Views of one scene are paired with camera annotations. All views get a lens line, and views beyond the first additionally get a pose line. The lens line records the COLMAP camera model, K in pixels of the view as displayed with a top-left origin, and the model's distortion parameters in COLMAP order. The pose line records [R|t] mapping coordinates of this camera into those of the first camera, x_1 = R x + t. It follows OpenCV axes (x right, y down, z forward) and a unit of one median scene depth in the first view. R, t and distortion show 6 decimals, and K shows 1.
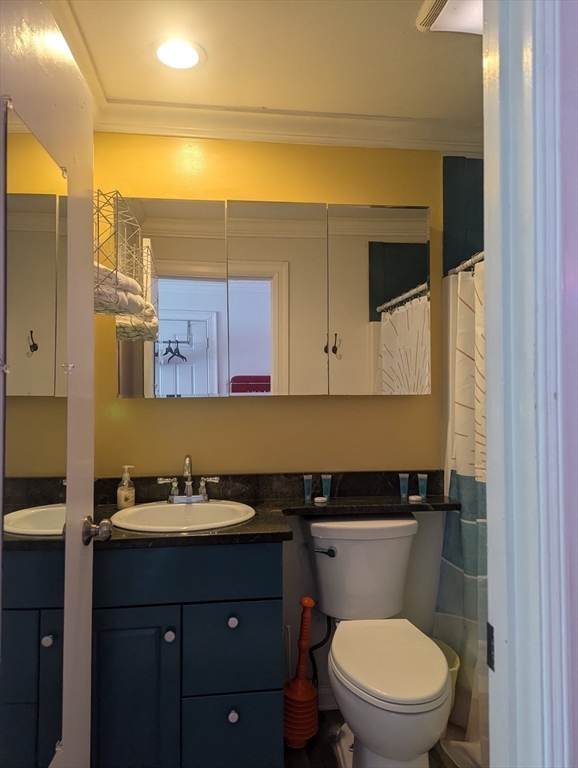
lens RADIAL K [[535.8, 0, 291.5], [0, 535.8, 386.1], [0, 0, 1]] dist [0.040063, -0.000093]
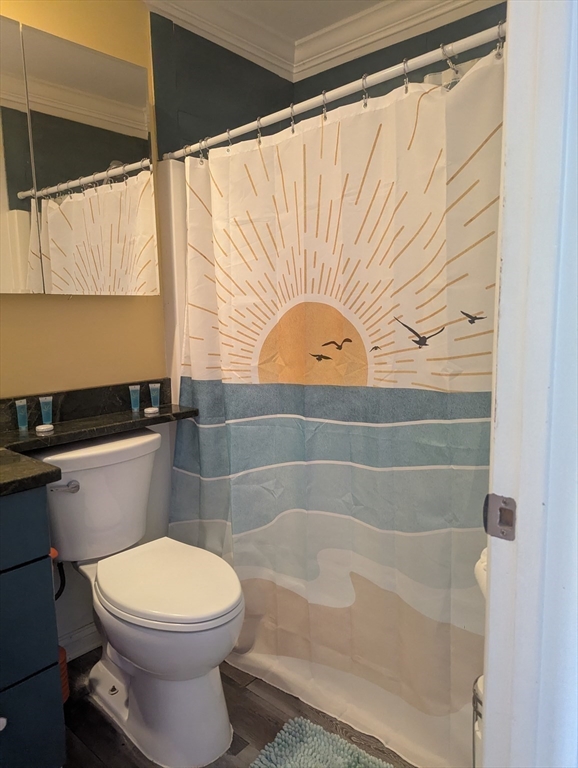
lens RADIAL K [[535.8, 0, 289.1], [0, 535.8, 385.4], [0, 0, 1]] dist [0.040063, -0.000093]
pose [[0.741760, -0.099671, 0.663218, -0.194352], [0.001077, 0.989071, 0.147438, 0.032190], [-0.670665, -0.108649, 0.733760, 0.179194]]
